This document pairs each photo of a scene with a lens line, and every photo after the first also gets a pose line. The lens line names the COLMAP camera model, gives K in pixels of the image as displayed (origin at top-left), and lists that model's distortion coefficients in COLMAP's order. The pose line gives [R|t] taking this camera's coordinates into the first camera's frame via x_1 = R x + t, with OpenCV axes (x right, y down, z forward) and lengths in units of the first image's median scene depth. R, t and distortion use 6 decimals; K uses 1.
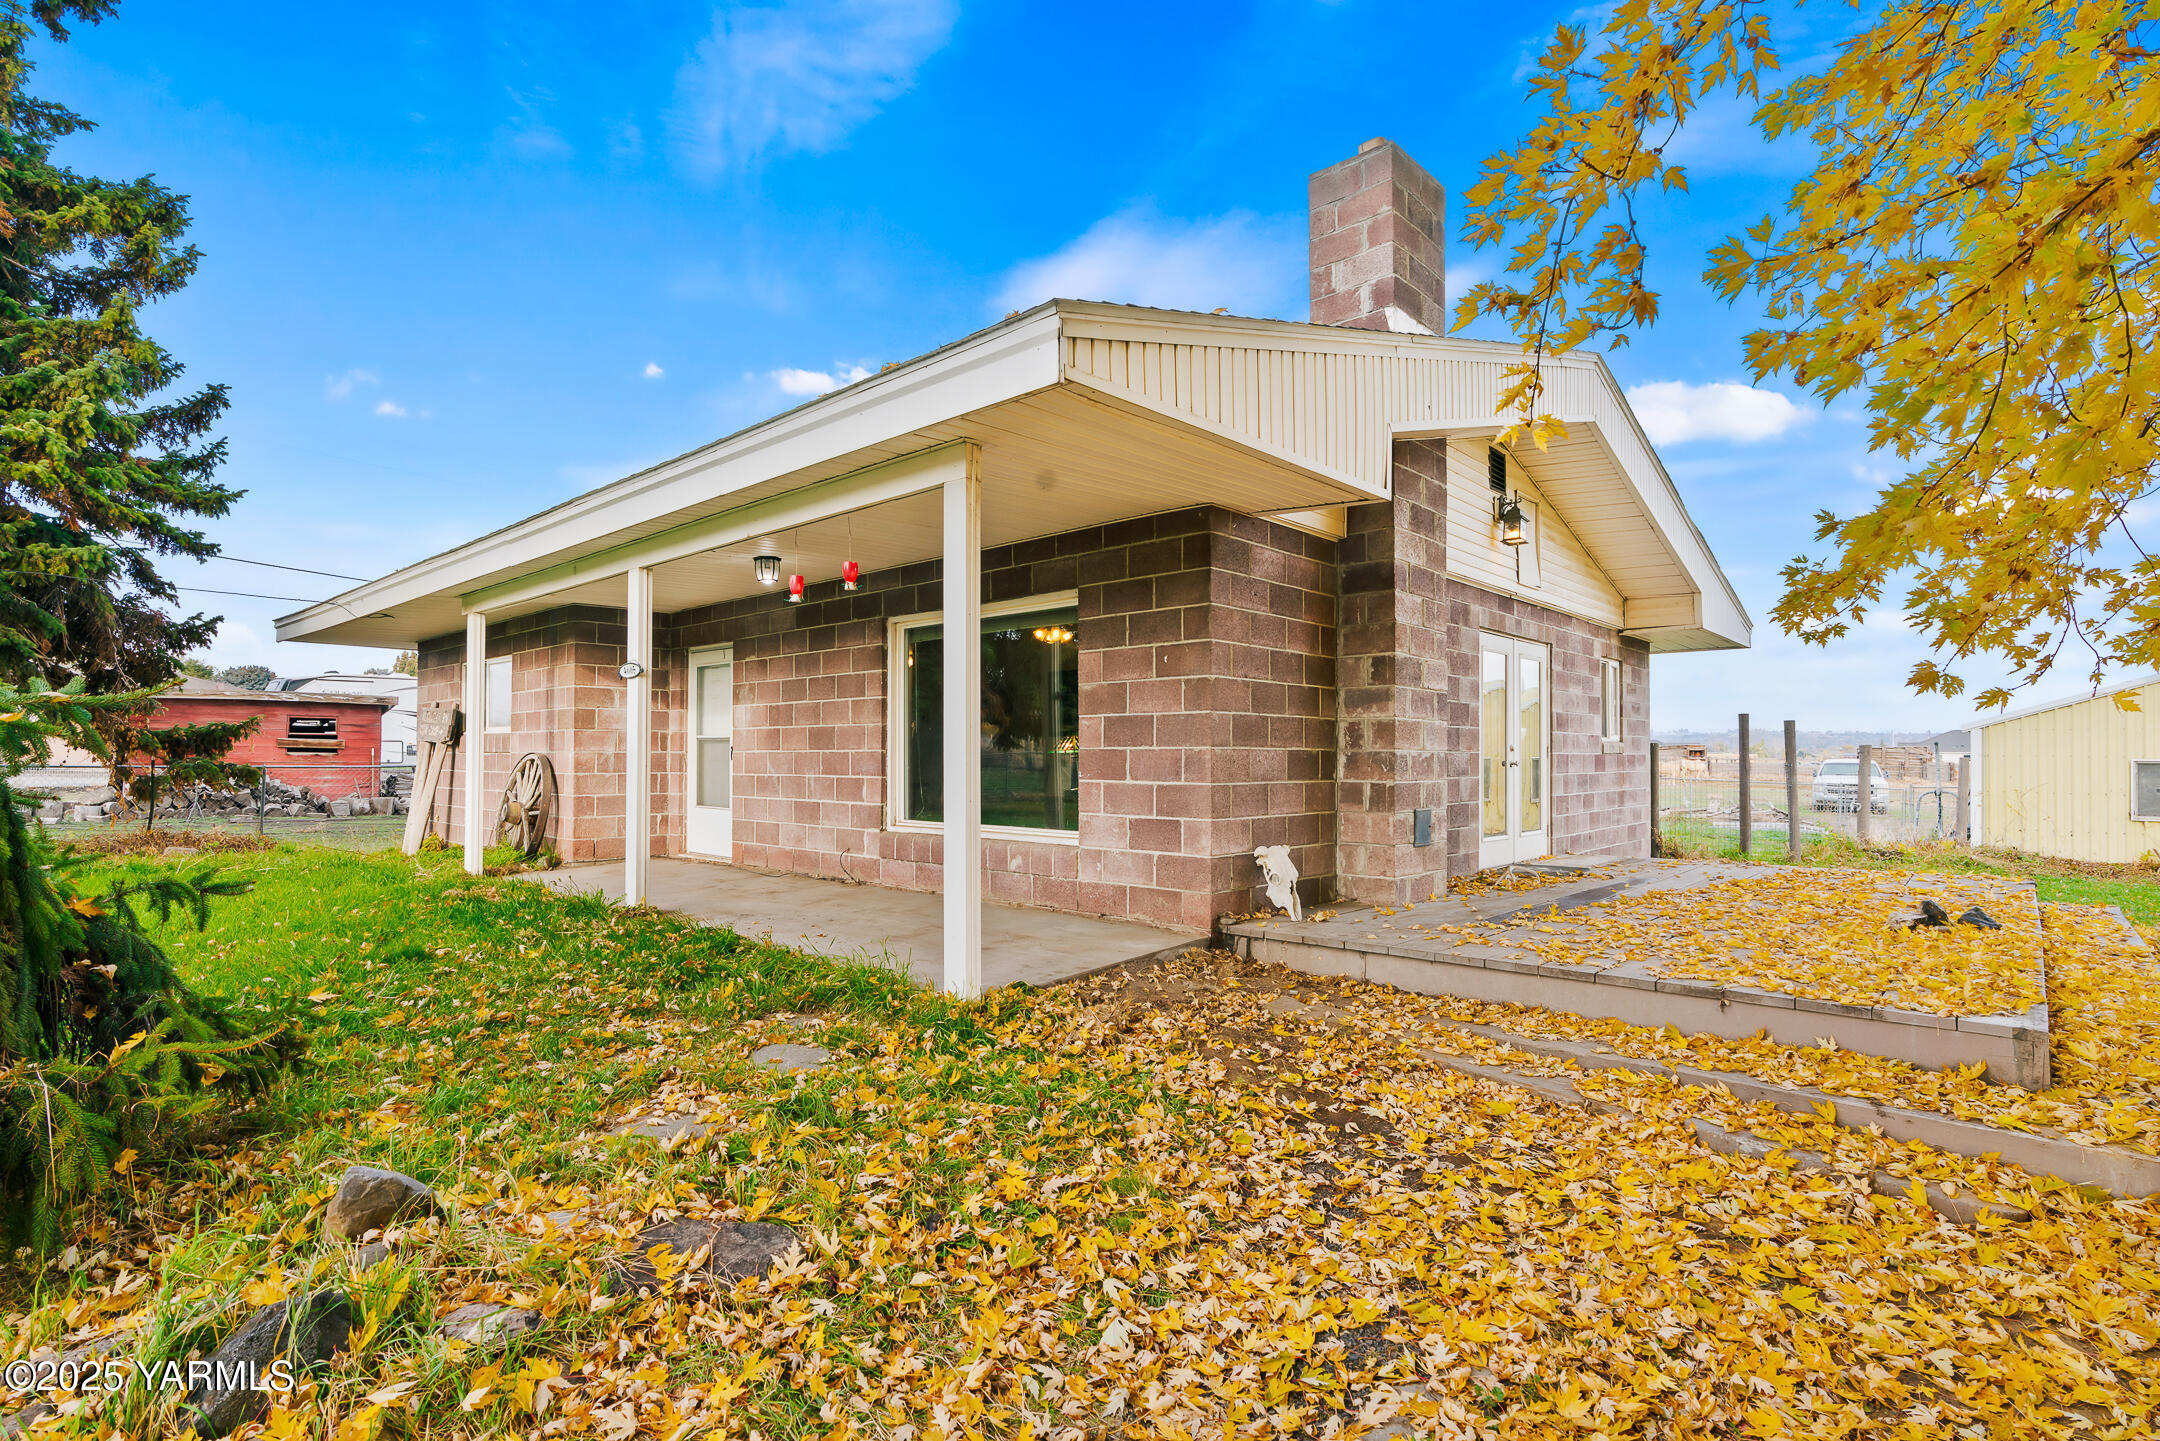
lens RADIAL K [[1033.0, 0, 1082.8], [0, 1033.0, 733.6], [0, 0, 1]] dist [-0.003434, -0.000173]
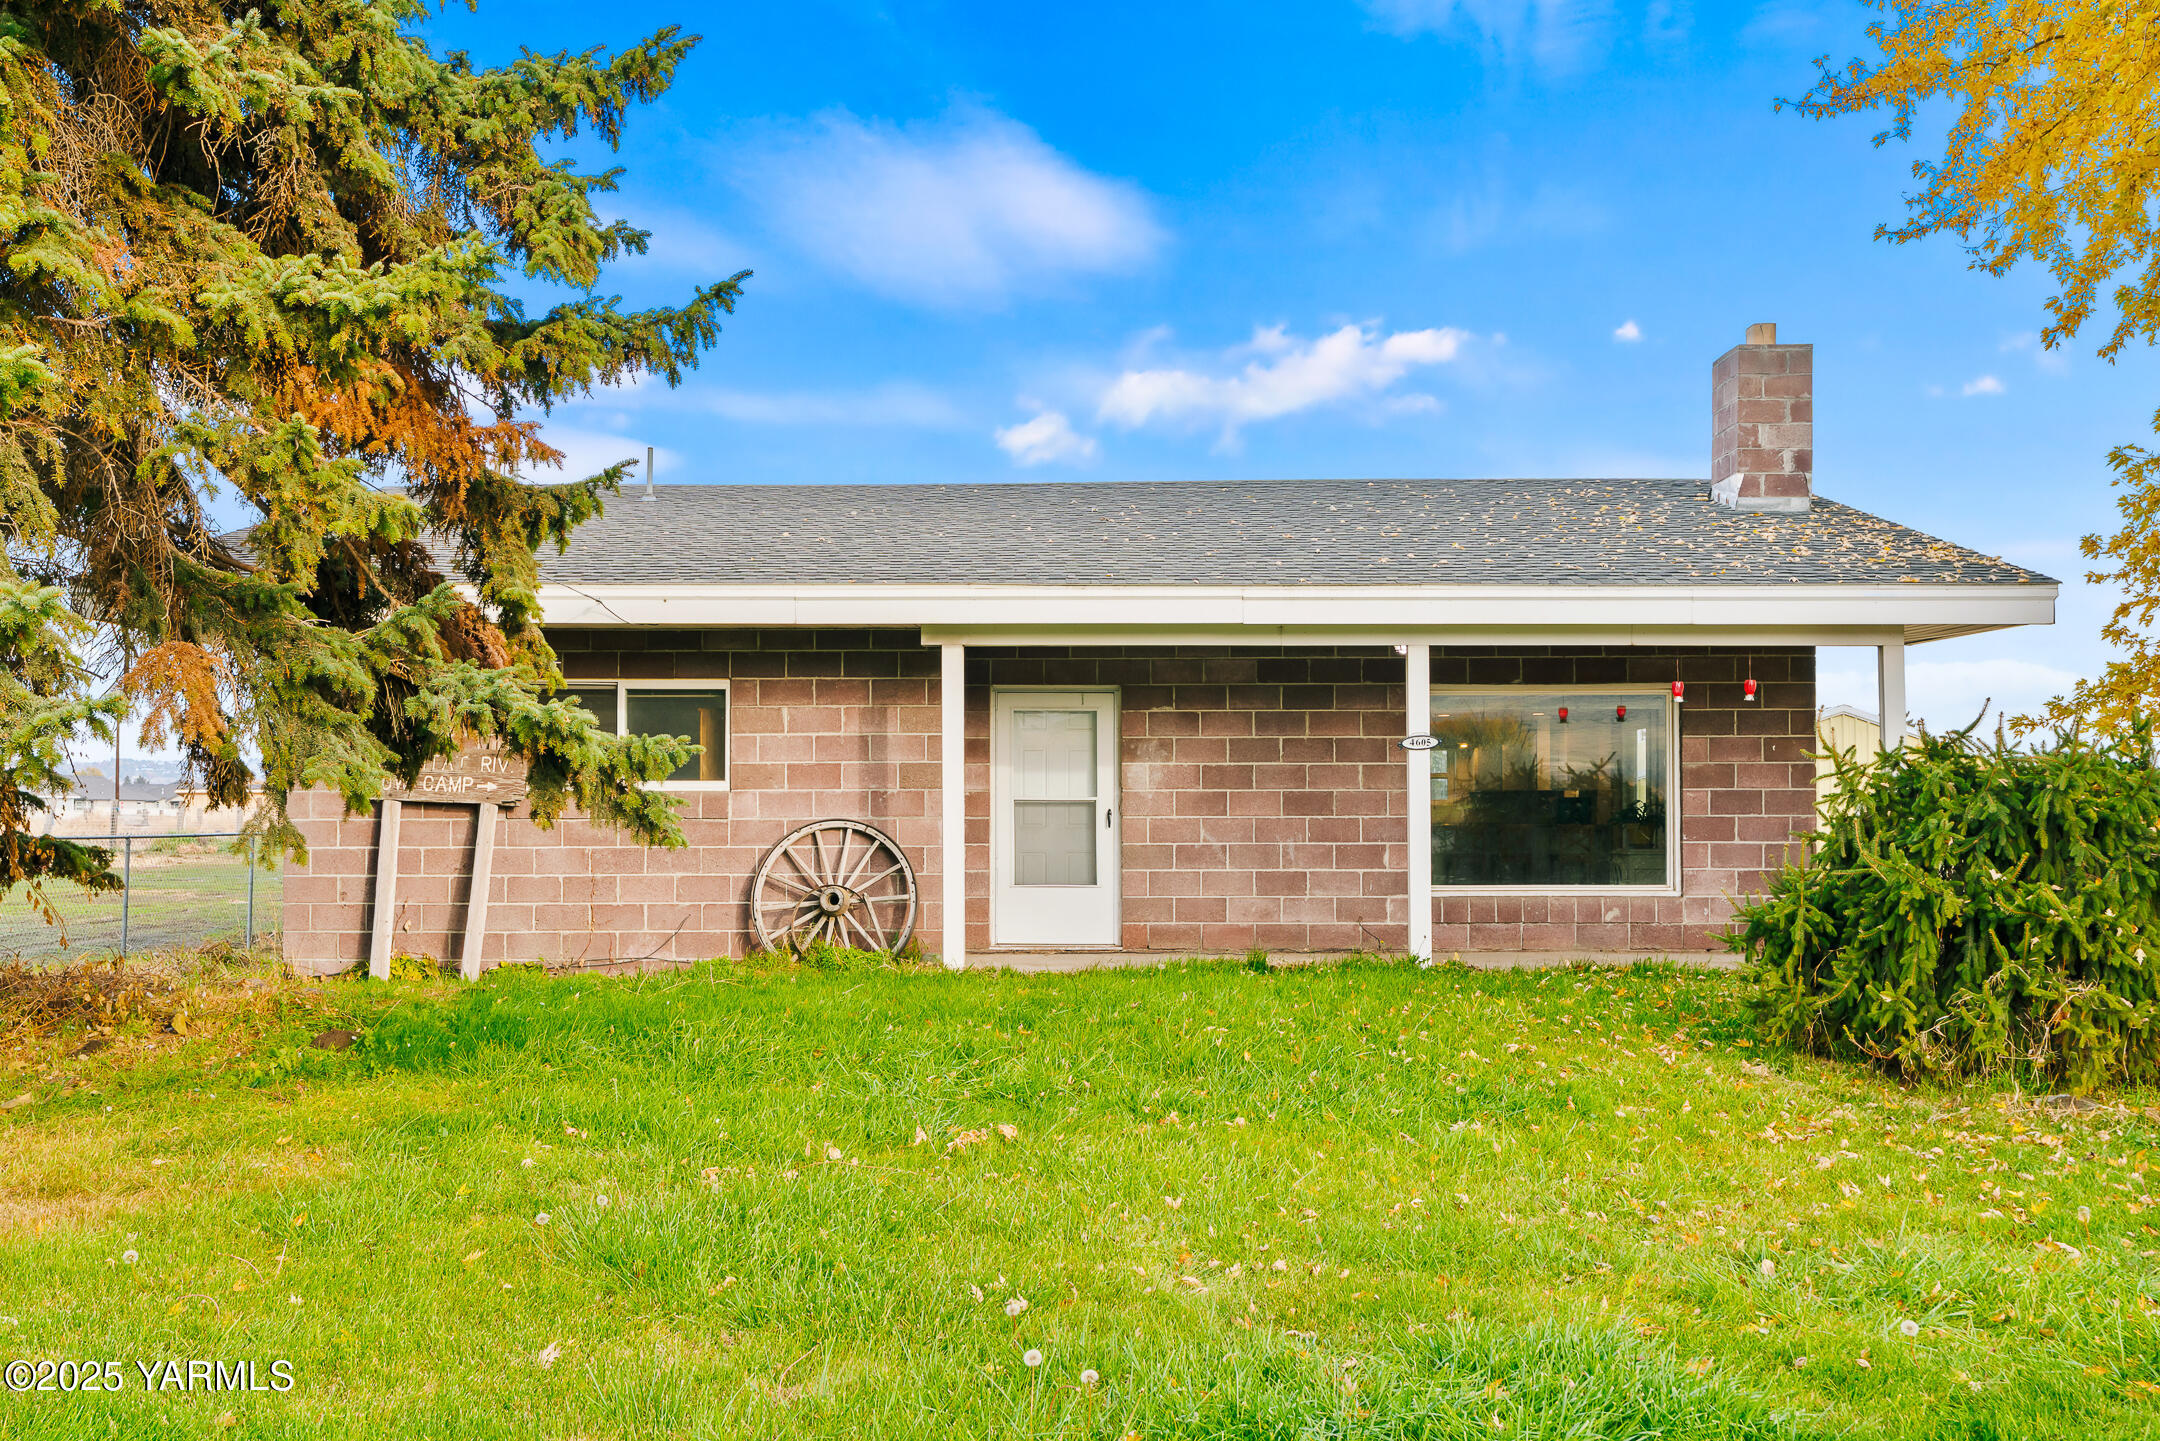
lens RADIAL K [[2177.6, 0, 1079.1], [0, 2177.6, 783.8], [0, 0, 1]] dist [-0.002808, 0.001437]
pose [[0.745680, 0.006662, 0.666271, -1.800414], [-0.013066, 0.999904, 0.004625, -0.020618], [-0.666176, -0.012154, 0.745695, -0.352343]]
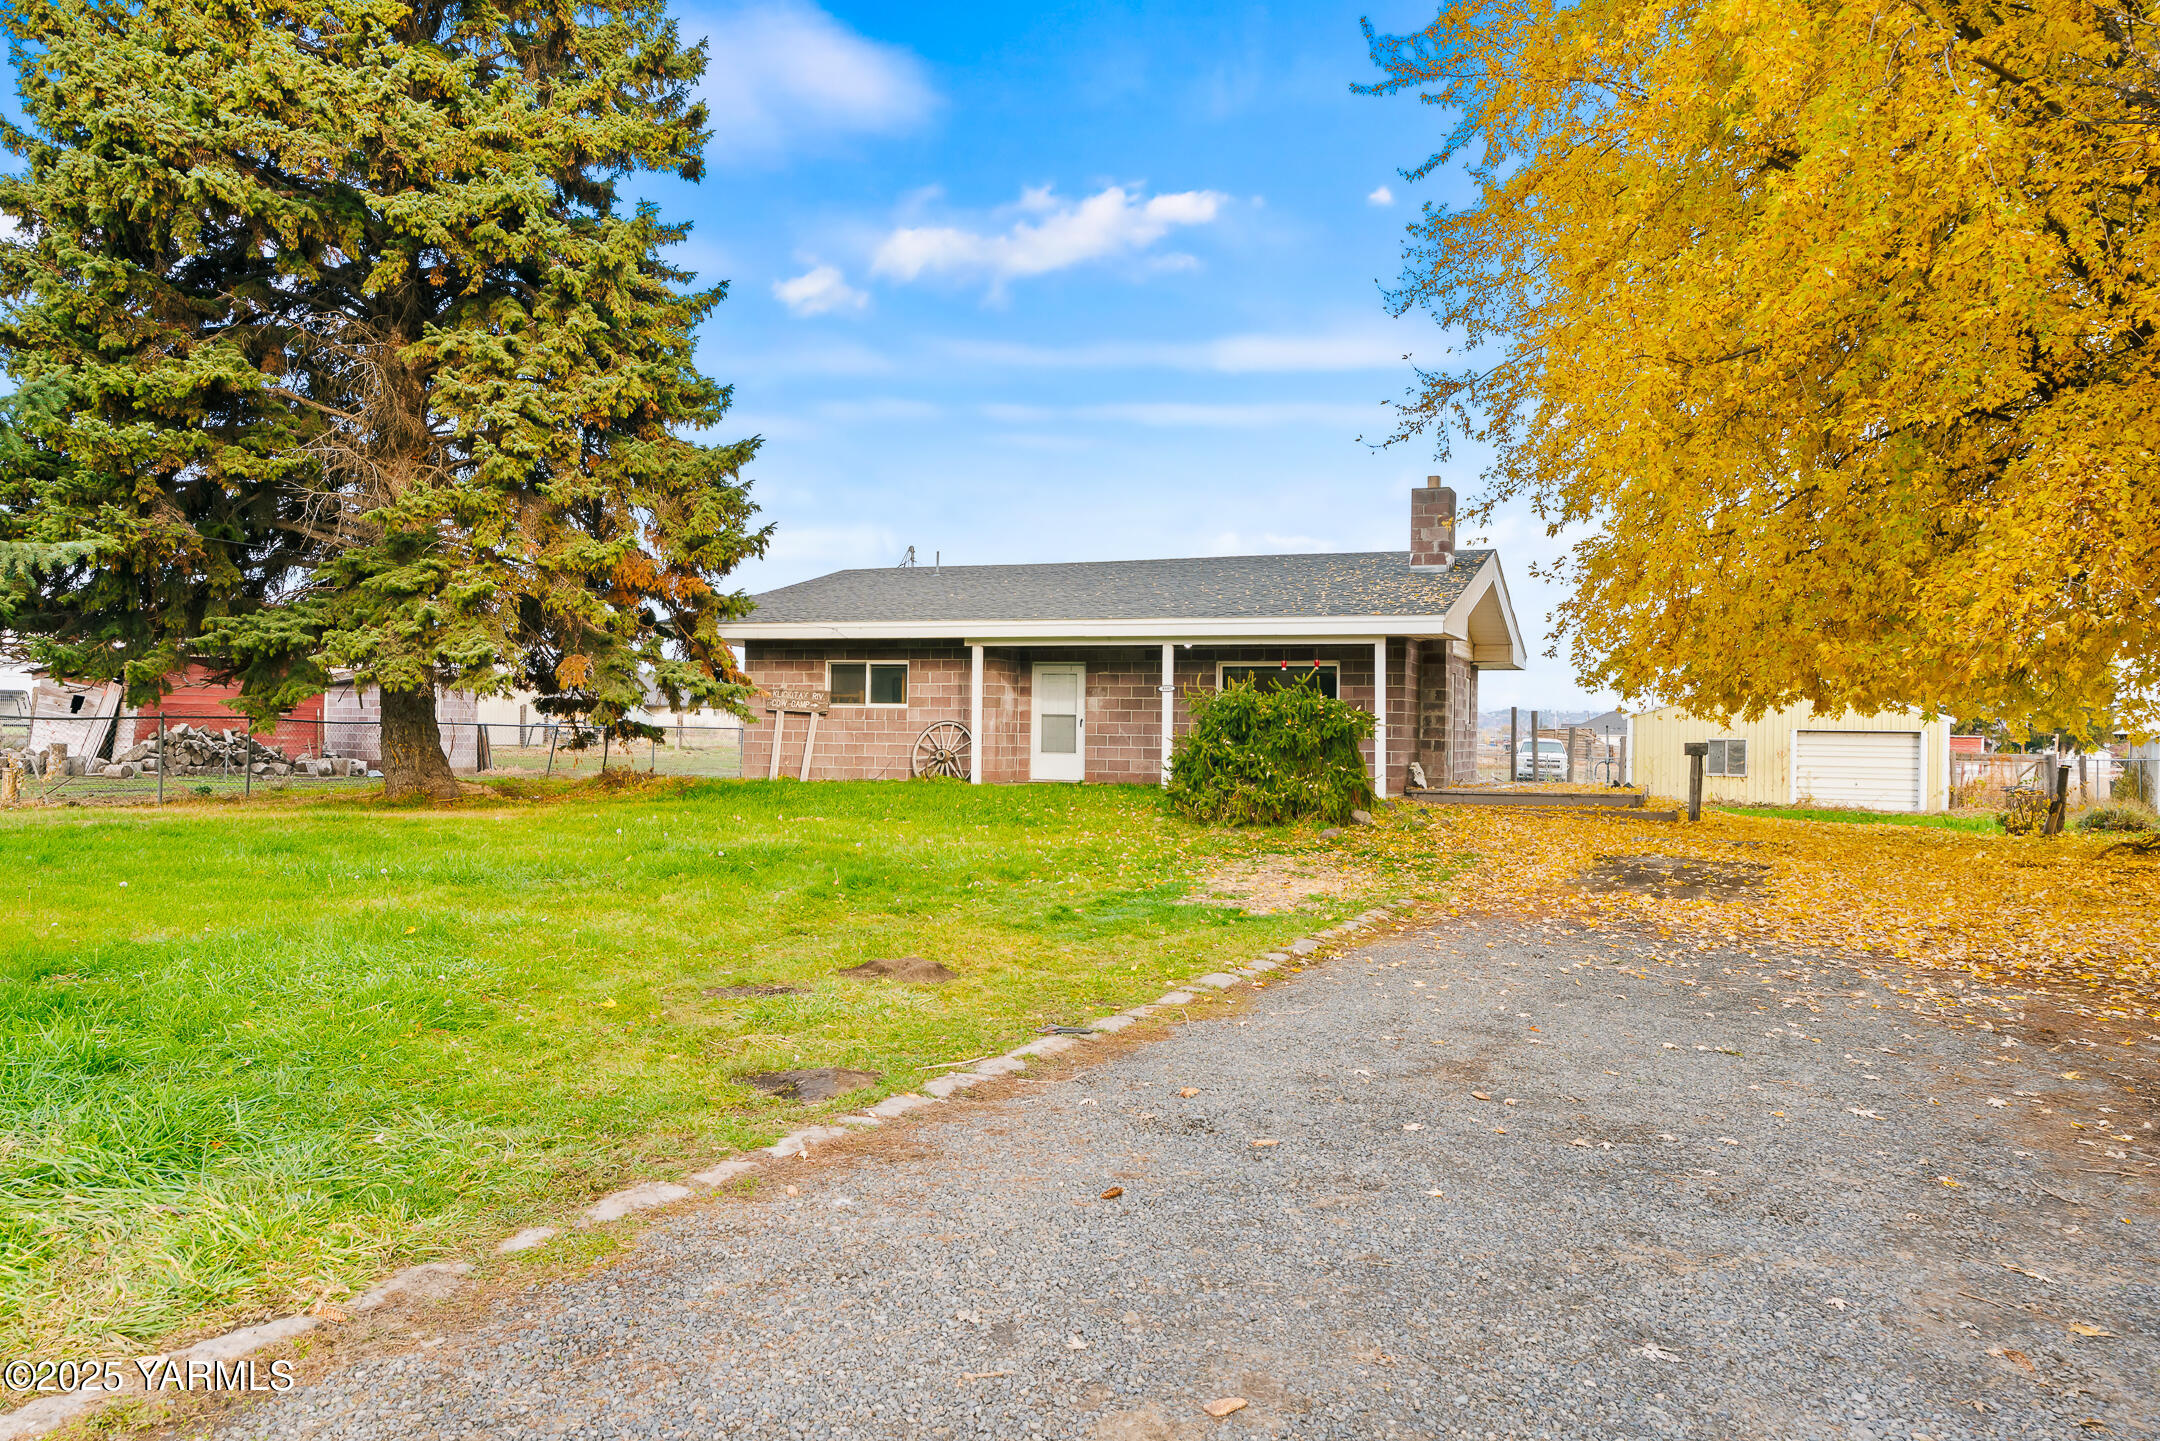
lens RADIAL K [[1506.1, 0, 1072.8], [0, 1506.1, 699.4], [0, 0, 1]] dist [0.000374, -0.001618]
pose [[0.936000, 0.020918, 0.351379, -1.518436], [-0.021732, 0.999763, -0.001627, -0.021768], [-0.351330, -0.006113, 0.936232, -1.755929]]
